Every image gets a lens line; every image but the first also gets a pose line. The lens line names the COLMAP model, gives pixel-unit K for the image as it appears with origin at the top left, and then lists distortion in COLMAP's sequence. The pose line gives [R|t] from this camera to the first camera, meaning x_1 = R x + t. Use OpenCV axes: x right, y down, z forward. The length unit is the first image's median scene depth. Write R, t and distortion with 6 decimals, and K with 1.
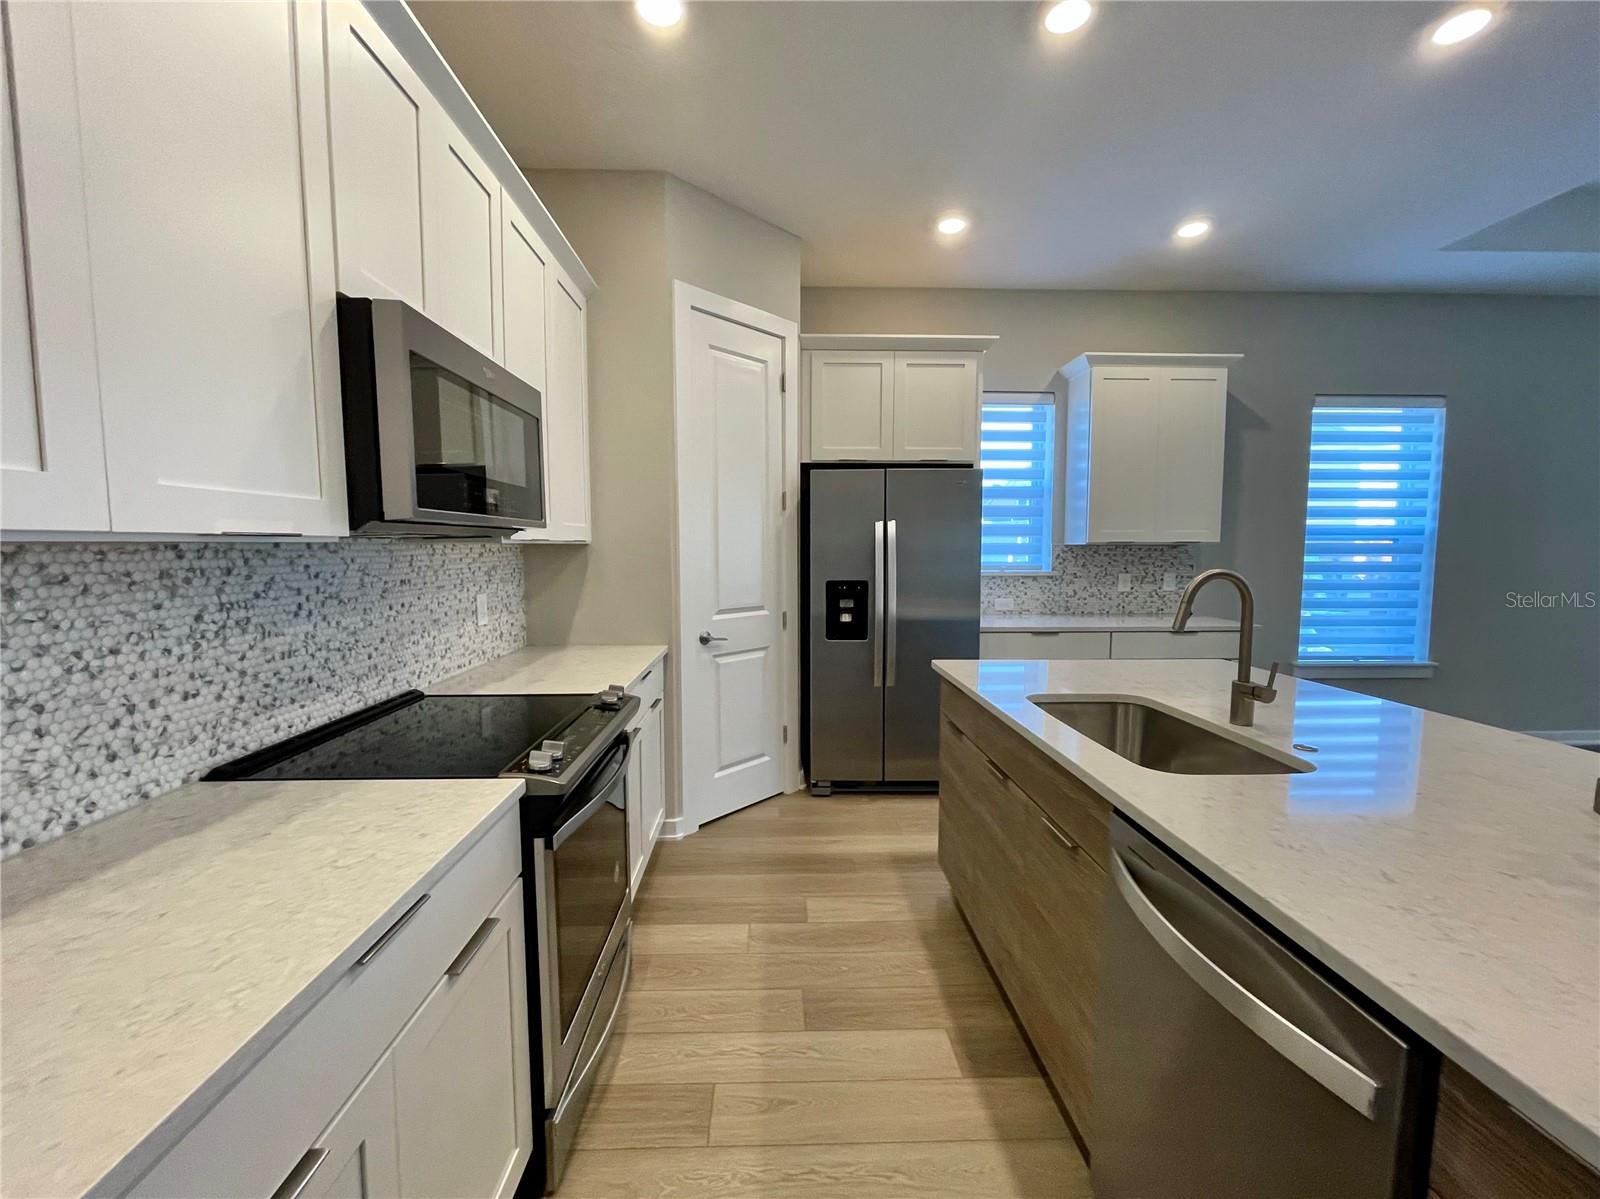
lens RADIAL K [[654.7, 0, 793.7], [0, 654.7, 596.1], [0, 0, 1]] dist [-0.003541, -0.000236]
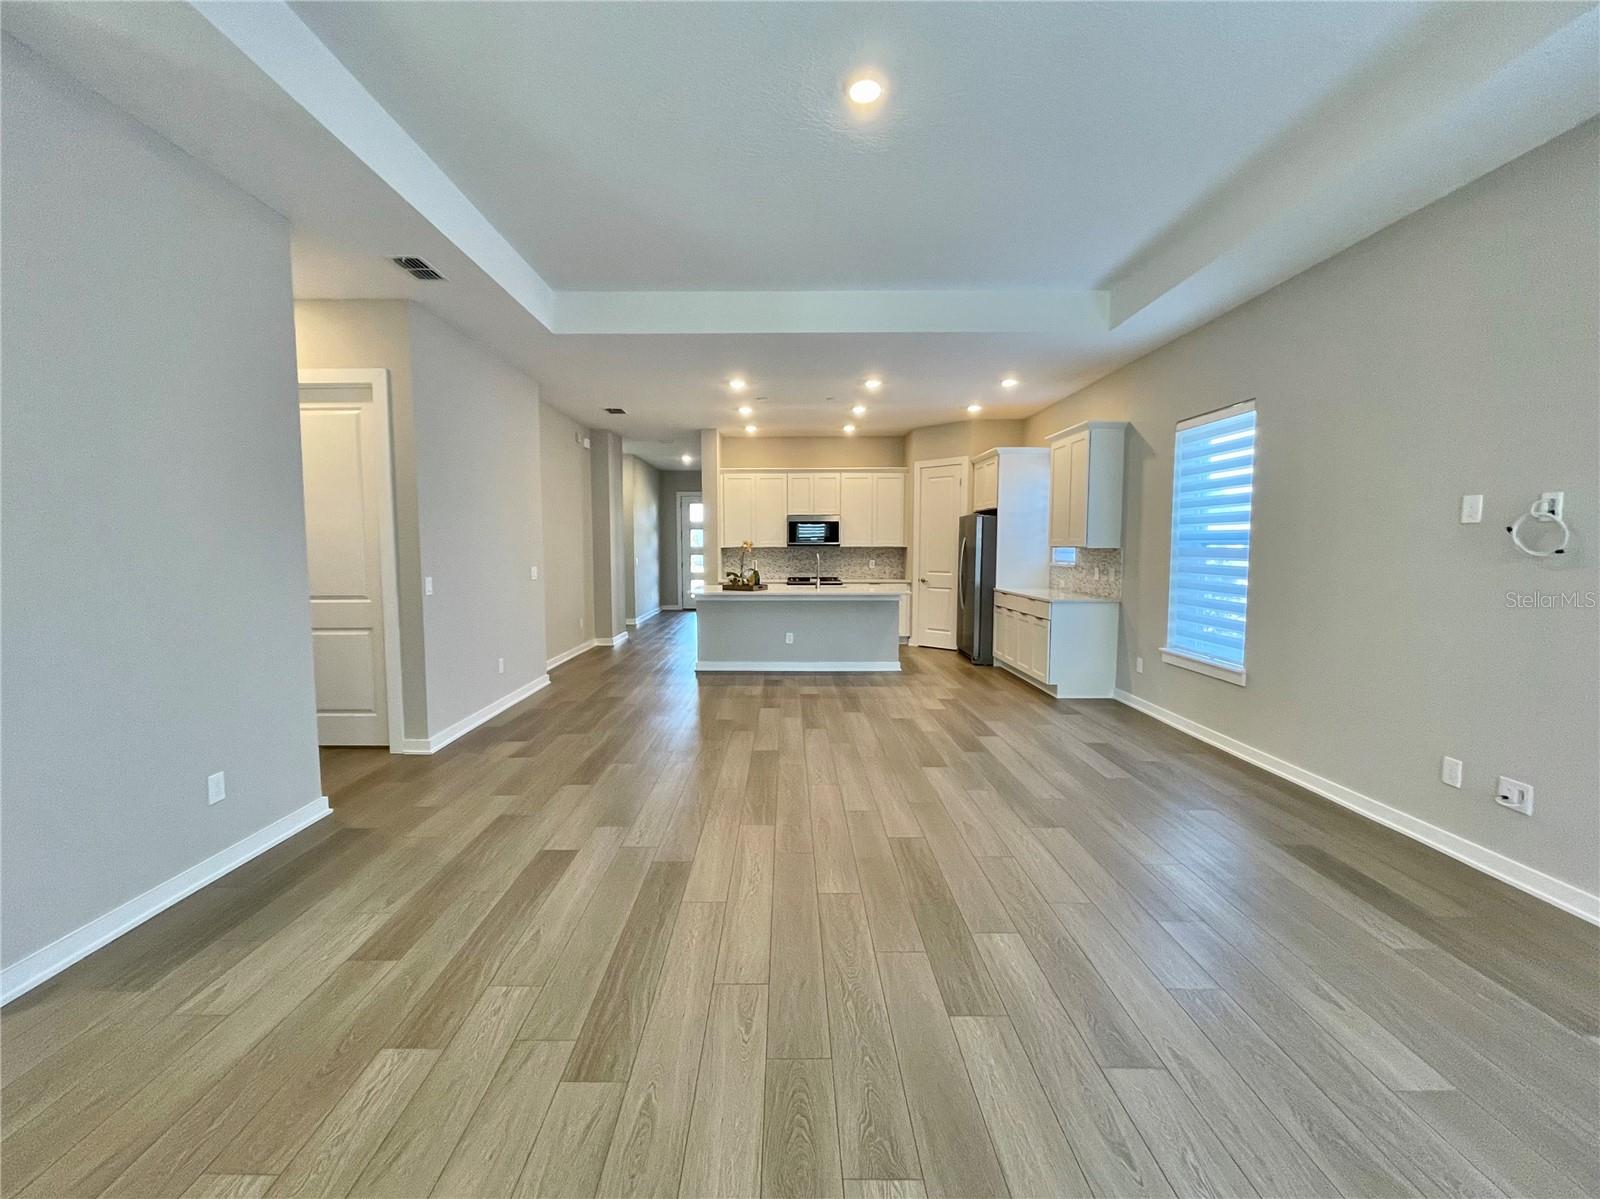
lens RADIAL K [[642.1, 0, 788.6], [0, 642.1, 597.7], [0, 0, 1]] dist [-0.002410, -0.000069]
pose [[-0.019298, 0.079891, -0.996617, 2.411352], [-0.076978, 0.993725, 0.081150, -0.038426], [0.996846, 0.078283, -0.013027, 0.404029]]
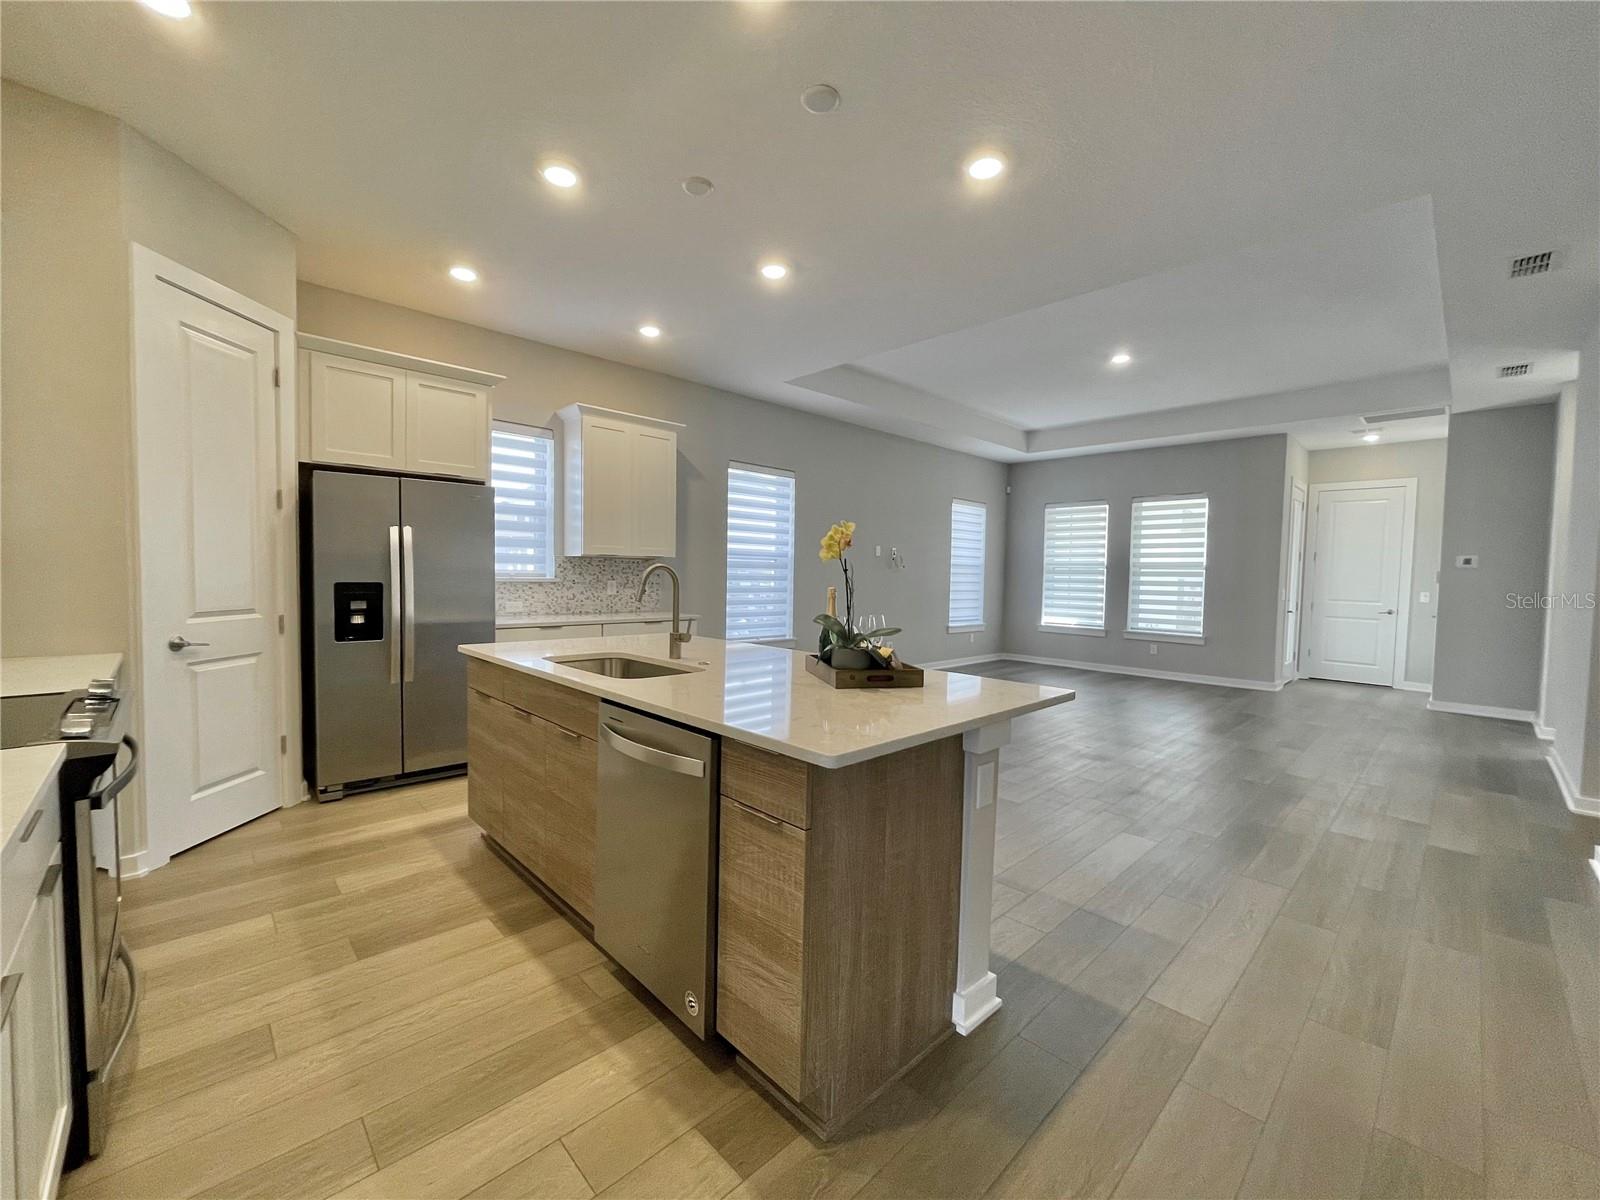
lens RADIAL K [[642.1, 0, 788.6], [0, 642.1, 598.2], [0, 0, 1]] dist [-0.002410, -0.000069]
pose [[0.744909, -0.013061, 0.667038, -0.085457], [0.032450, 0.999334, -0.016672, 0.038582], [-0.666377, 0.034065, 0.744837, -0.190718]]
